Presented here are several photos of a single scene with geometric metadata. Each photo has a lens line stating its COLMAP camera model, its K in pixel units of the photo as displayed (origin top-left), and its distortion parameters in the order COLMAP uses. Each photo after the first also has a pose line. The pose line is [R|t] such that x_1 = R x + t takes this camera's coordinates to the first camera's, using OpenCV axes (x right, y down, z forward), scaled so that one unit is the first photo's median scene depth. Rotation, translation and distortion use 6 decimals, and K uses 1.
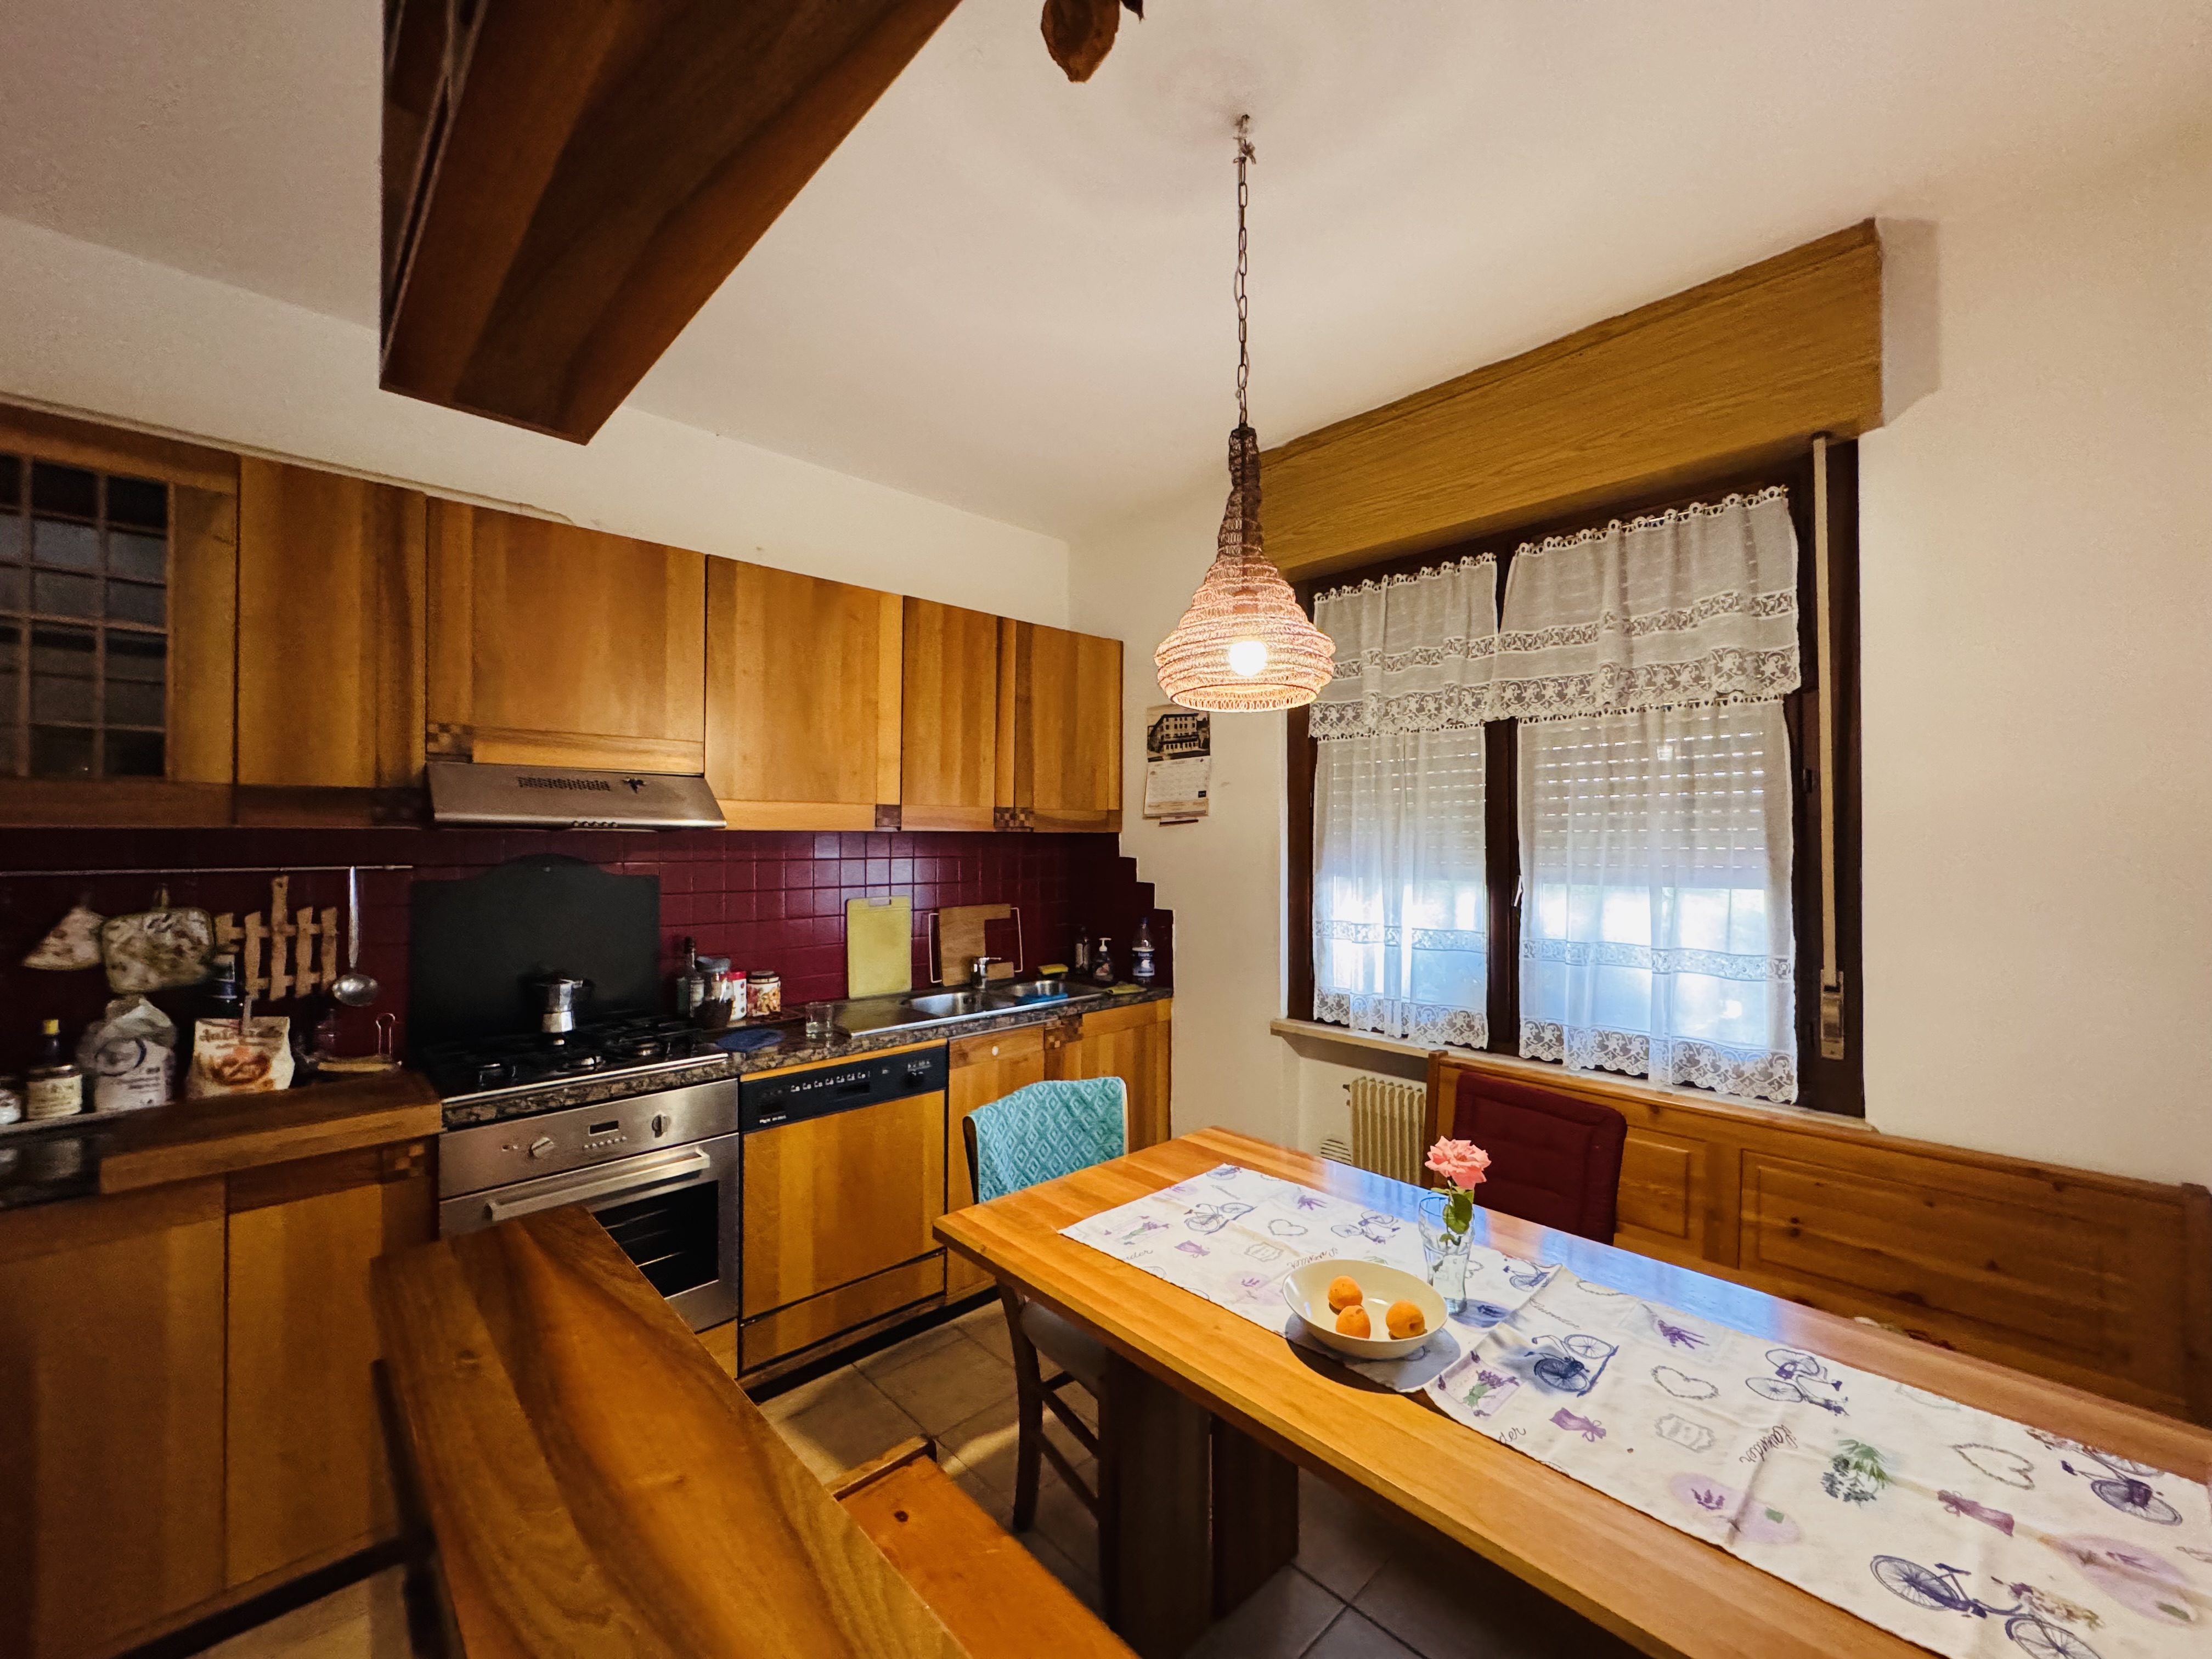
lens RADIAL K [[888.2, 0, 1109.1], [0, 888.2, 831.8], [0, 0, 1]] dist [-0.001189, -0.000033]
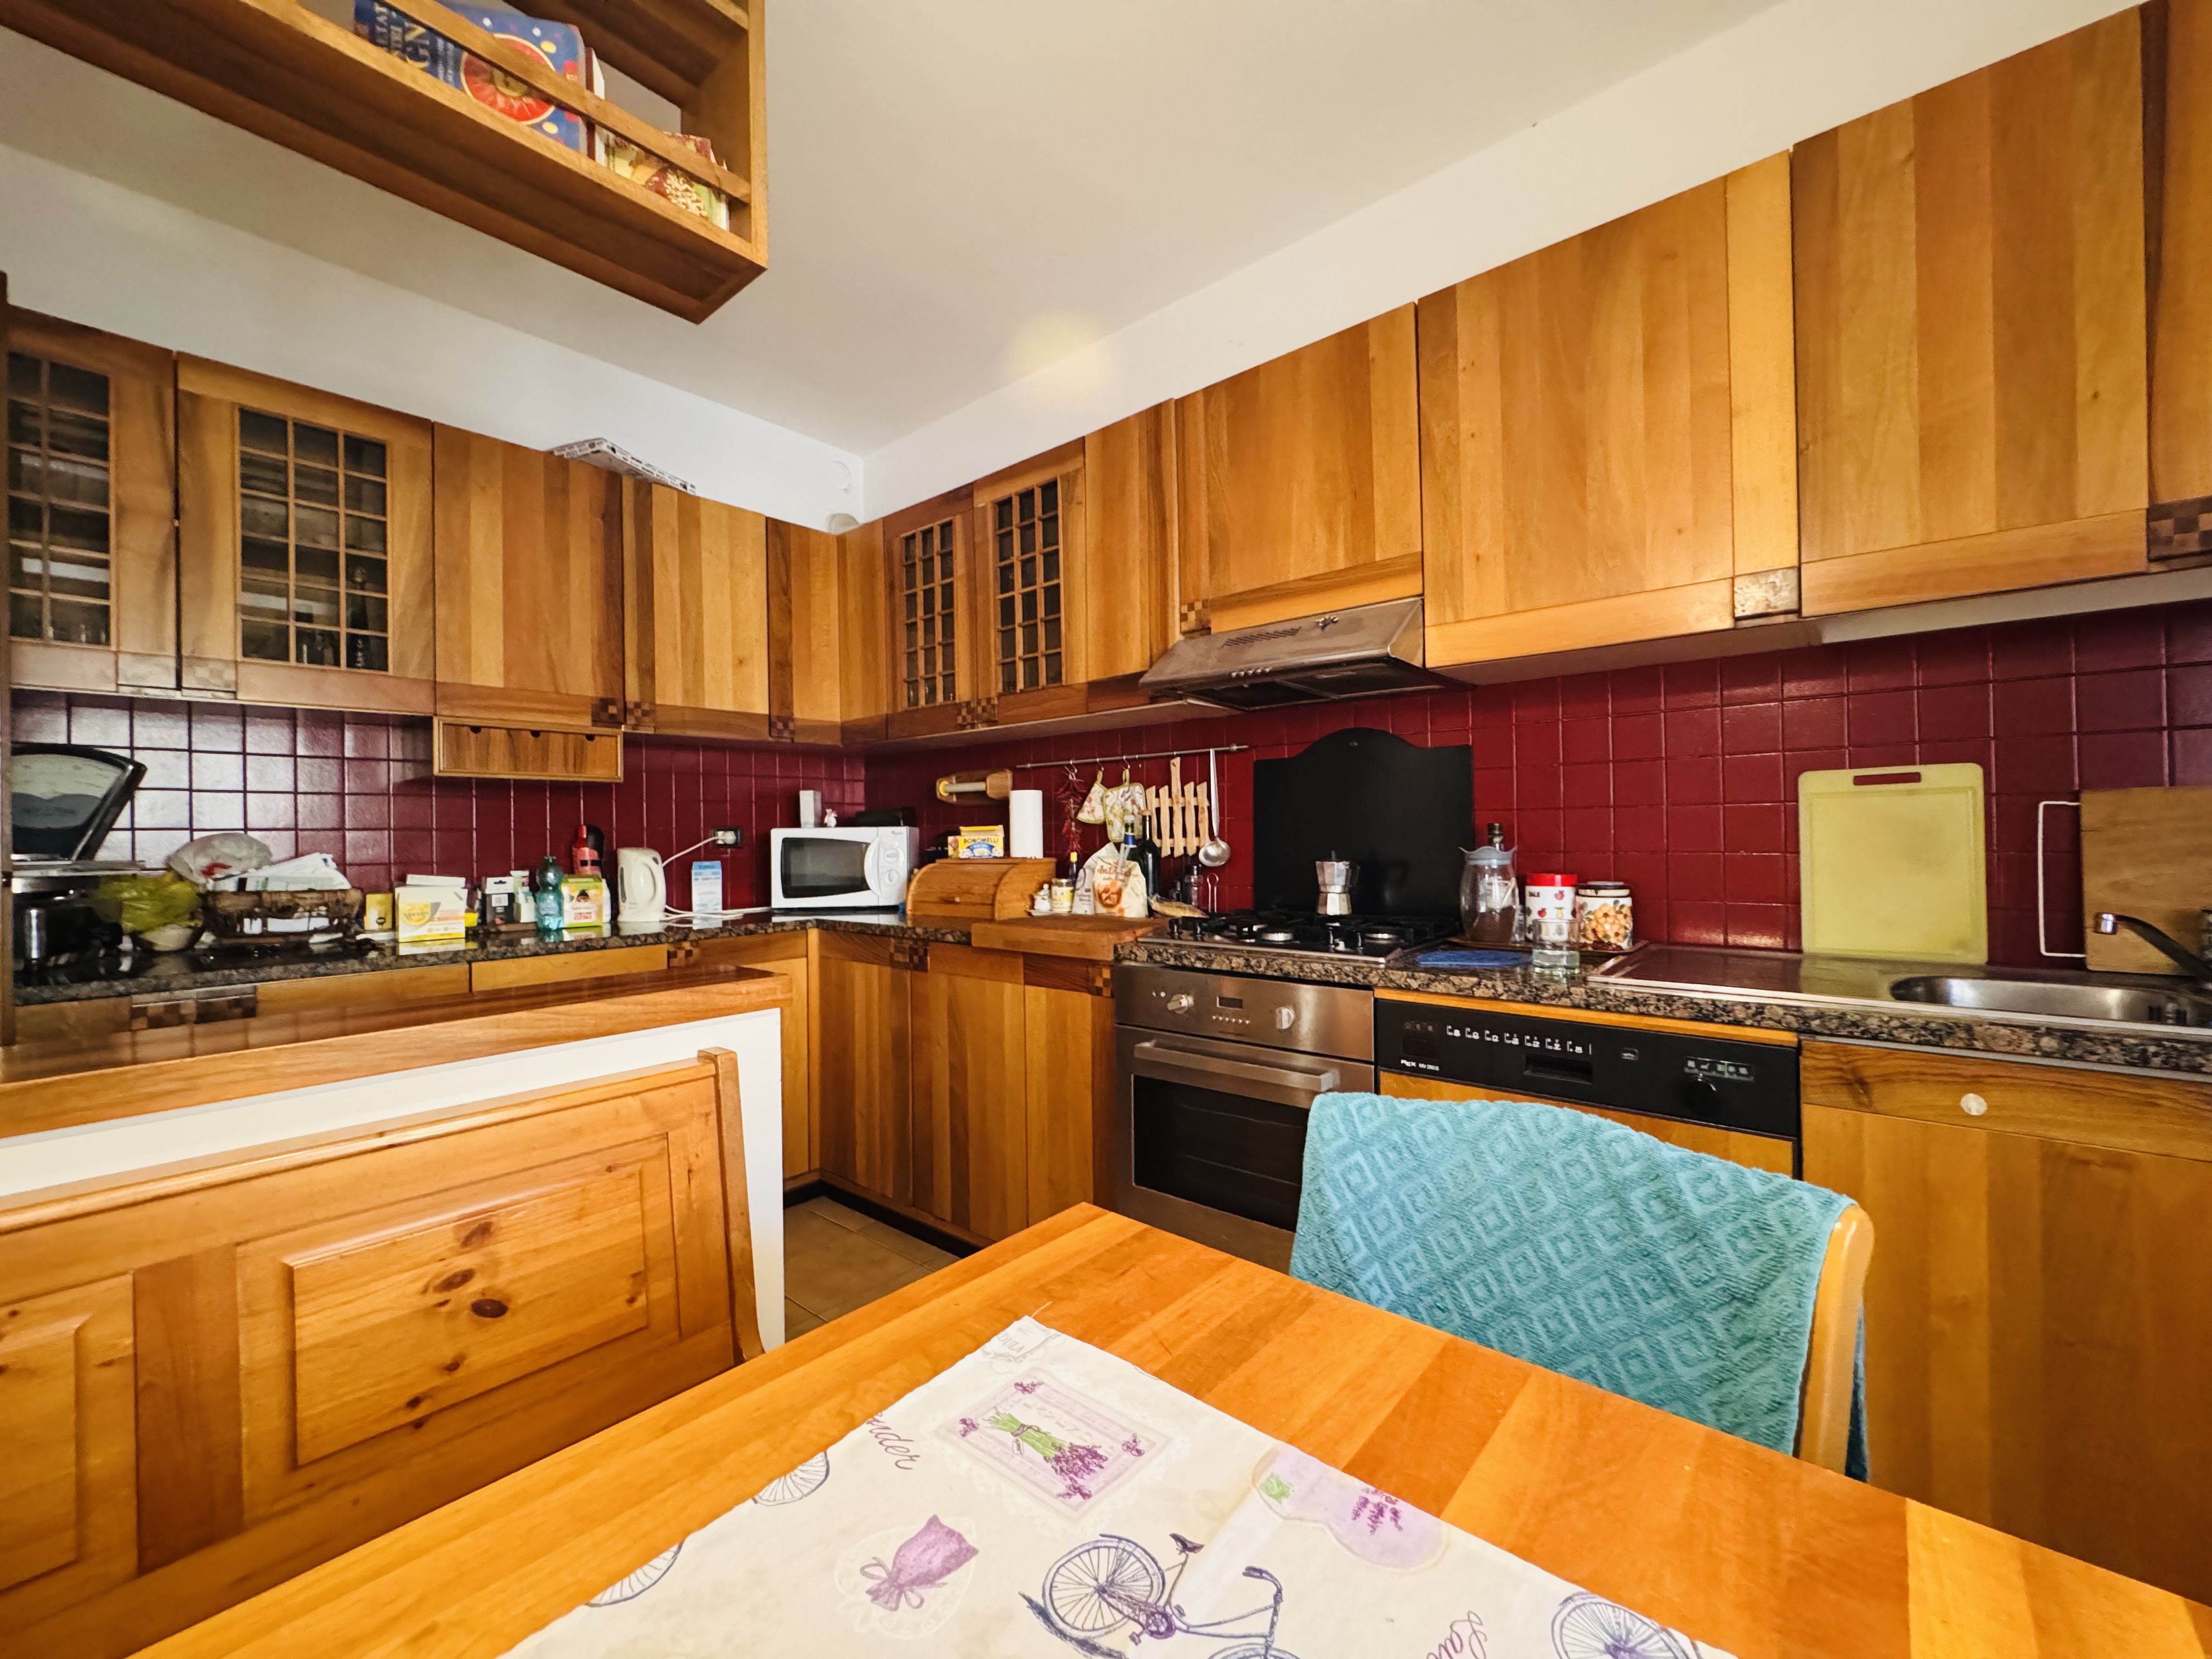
lens RADIAL K [[888.2, 0, 1110.5], [0, 888.2, 830.9], [0, 0, 1]] dist [-0.001189, -0.000033]
pose [[0.102907, -0.008052, -0.994658, 0.305023], [0.020511, 0.999772, -0.005971, 0.156143], [0.994480, -0.019787, 0.103049, 0.762651]]
